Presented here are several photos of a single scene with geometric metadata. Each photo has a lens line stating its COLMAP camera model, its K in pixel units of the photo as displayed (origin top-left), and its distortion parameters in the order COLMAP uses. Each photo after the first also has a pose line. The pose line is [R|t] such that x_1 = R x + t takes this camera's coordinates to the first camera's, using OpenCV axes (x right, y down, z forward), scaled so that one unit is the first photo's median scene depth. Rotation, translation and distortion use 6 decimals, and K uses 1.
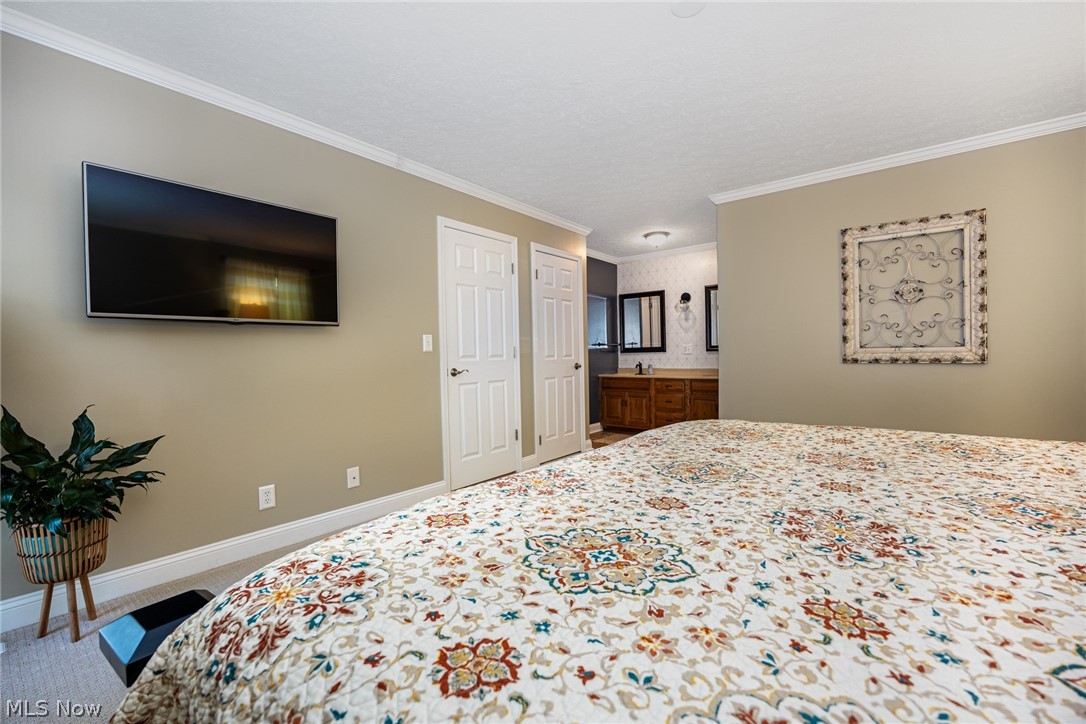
lens RADIAL K [[498.0, 0, 540.2], [0, 498.0, 362.6], [0, 0, 1]] dist [-0.011565, -0.000123]
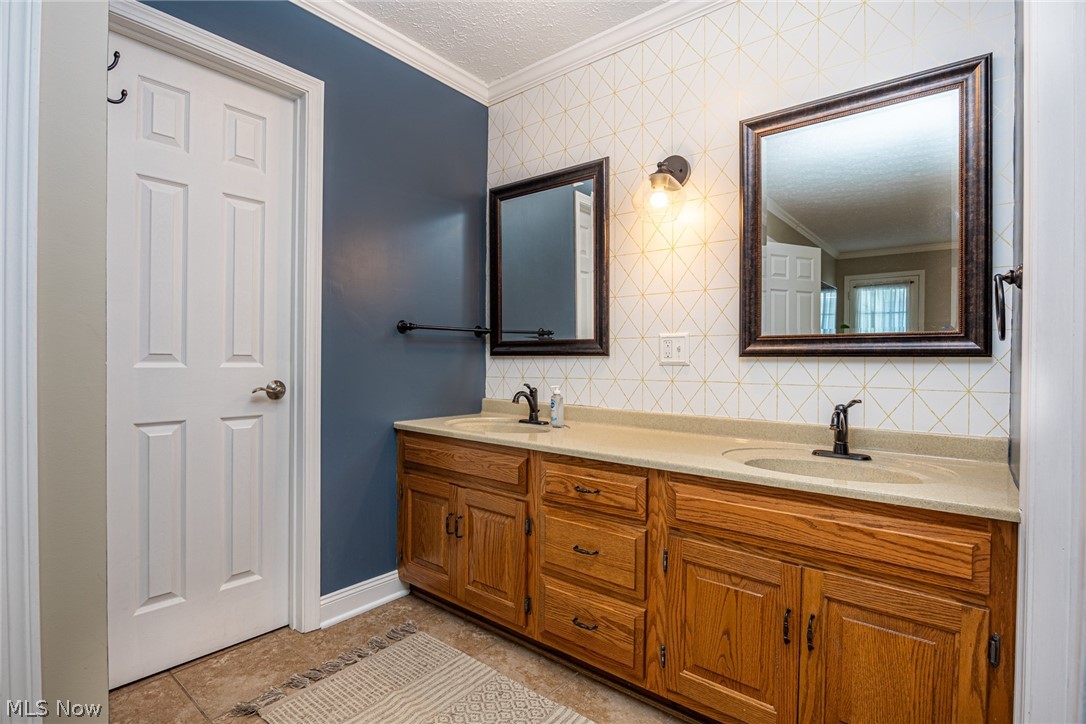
lens RADIAL K [[520.1, 0, 545.7], [0, 520.1, 357.2], [0, 0, 1]] dist [0.000523, -0.000001]
pose [[0.999425, 0.028354, -0.018570, 0.217371], [-0.028590, 0.999512, -0.012555, -0.015363], [0.018205, 0.013079, 0.999749, 0.664548]]
